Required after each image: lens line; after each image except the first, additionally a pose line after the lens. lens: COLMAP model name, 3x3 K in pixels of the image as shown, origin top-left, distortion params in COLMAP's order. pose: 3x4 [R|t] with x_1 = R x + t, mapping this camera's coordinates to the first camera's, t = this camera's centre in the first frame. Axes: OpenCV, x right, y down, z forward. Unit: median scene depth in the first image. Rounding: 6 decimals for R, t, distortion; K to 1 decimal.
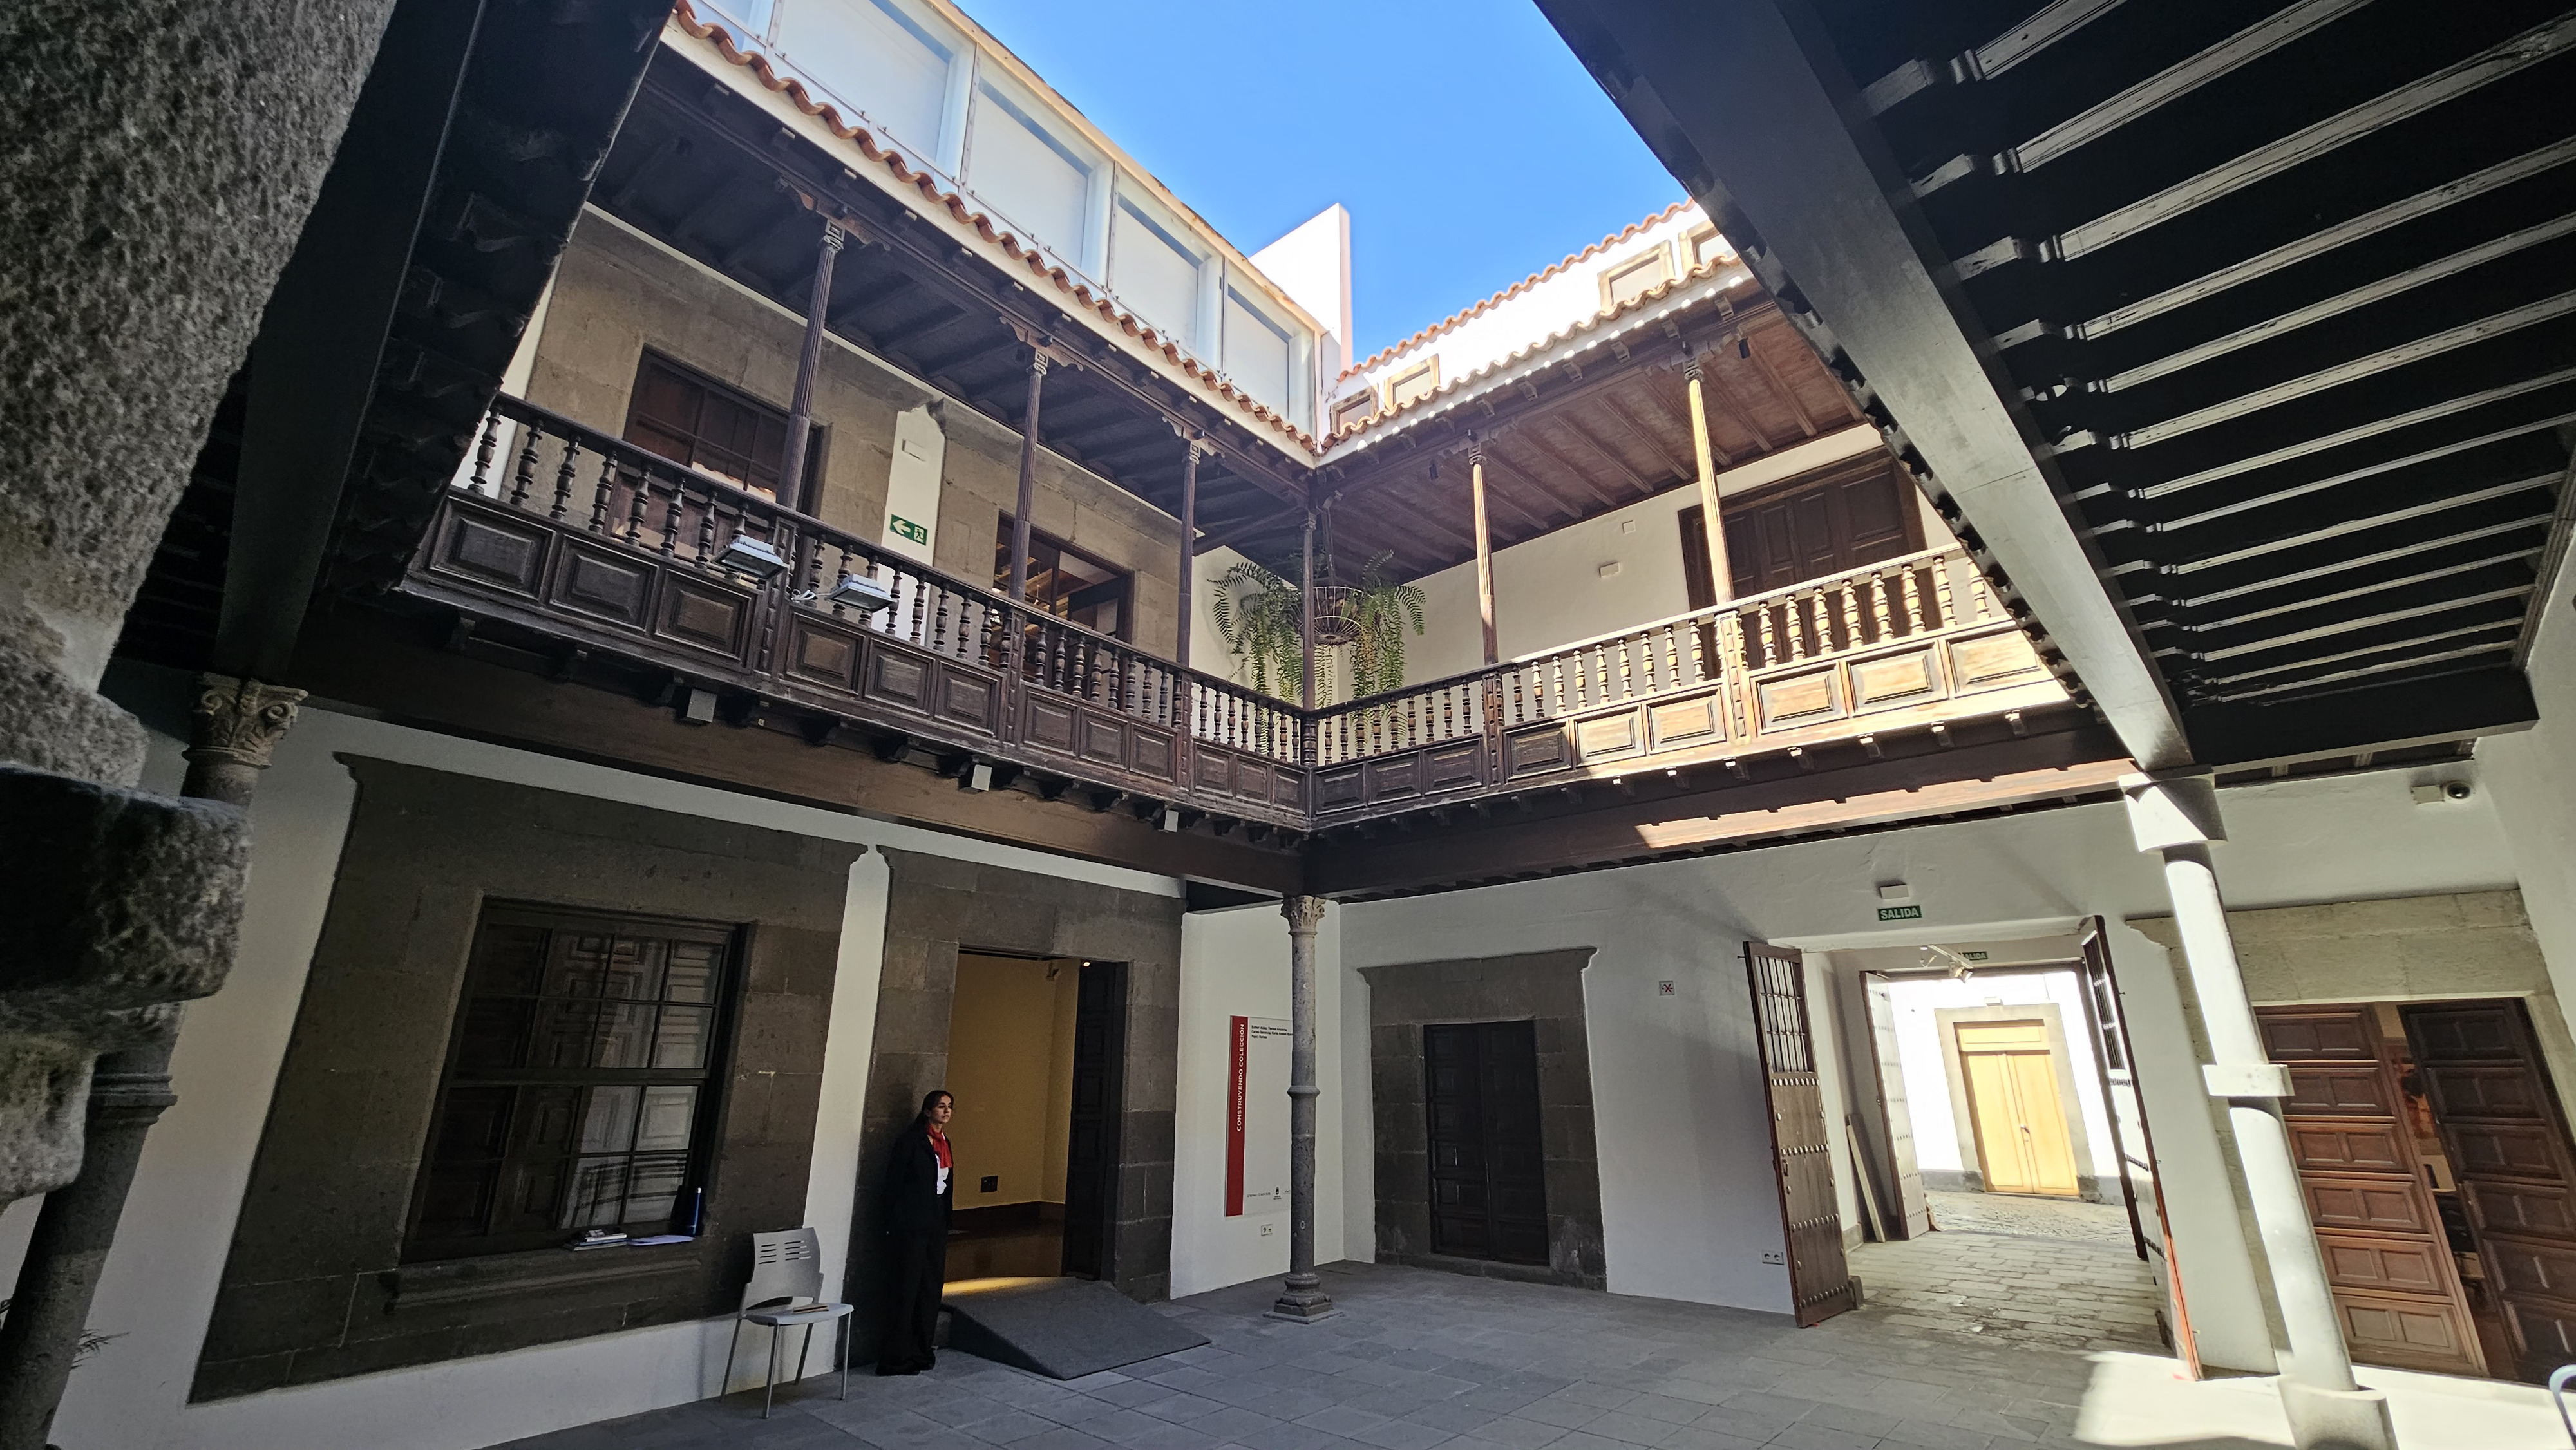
lens RADIAL K [[1051.9, 0, 1288.0], [0, 1051.9, 725.0], [0, 0, 1]] dist [-0.001389, -0.000010]
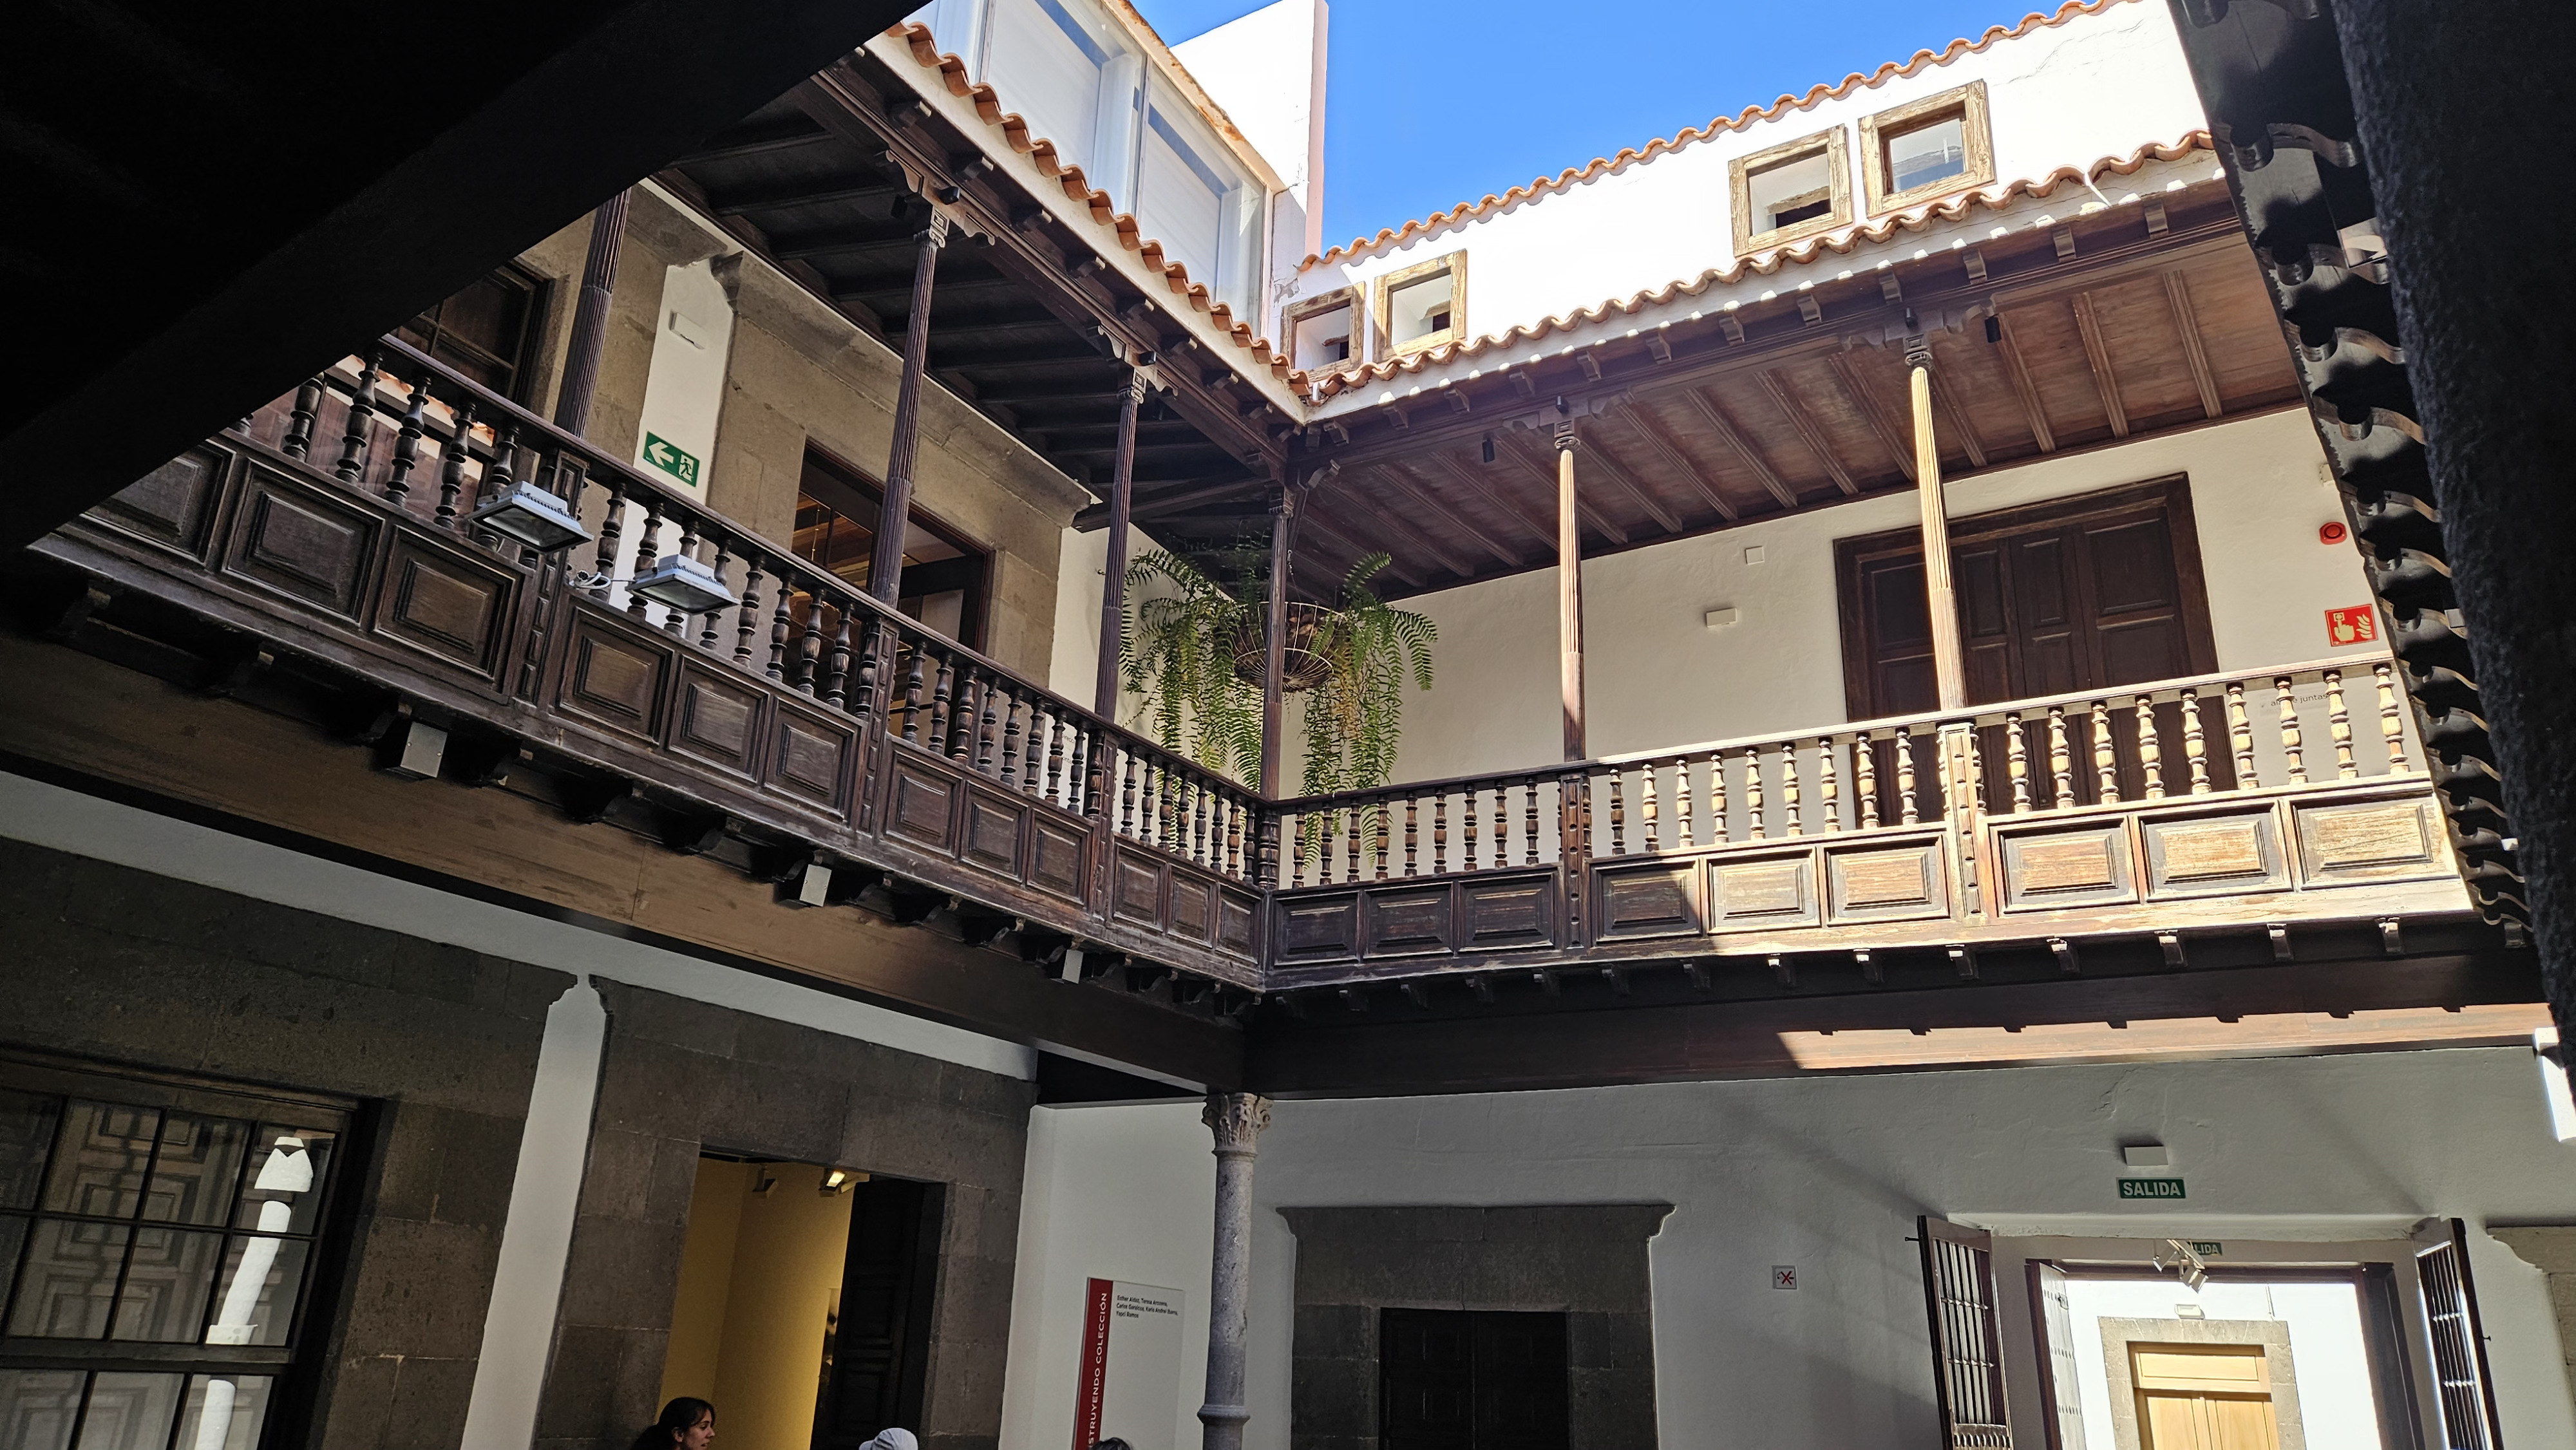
lens RADIAL K [[1716.1, 0, 1235.9], [0, 1716.1, 709.7], [0, 0, 1]] dist [0.087480, -0.075770]
pose [[0.990089, 0.089042, 0.108603, -0.137371], [-0.084970, 0.995516, -0.041569, -0.026818], [-0.111818, 0.031929, 0.993216, -0.041206]]
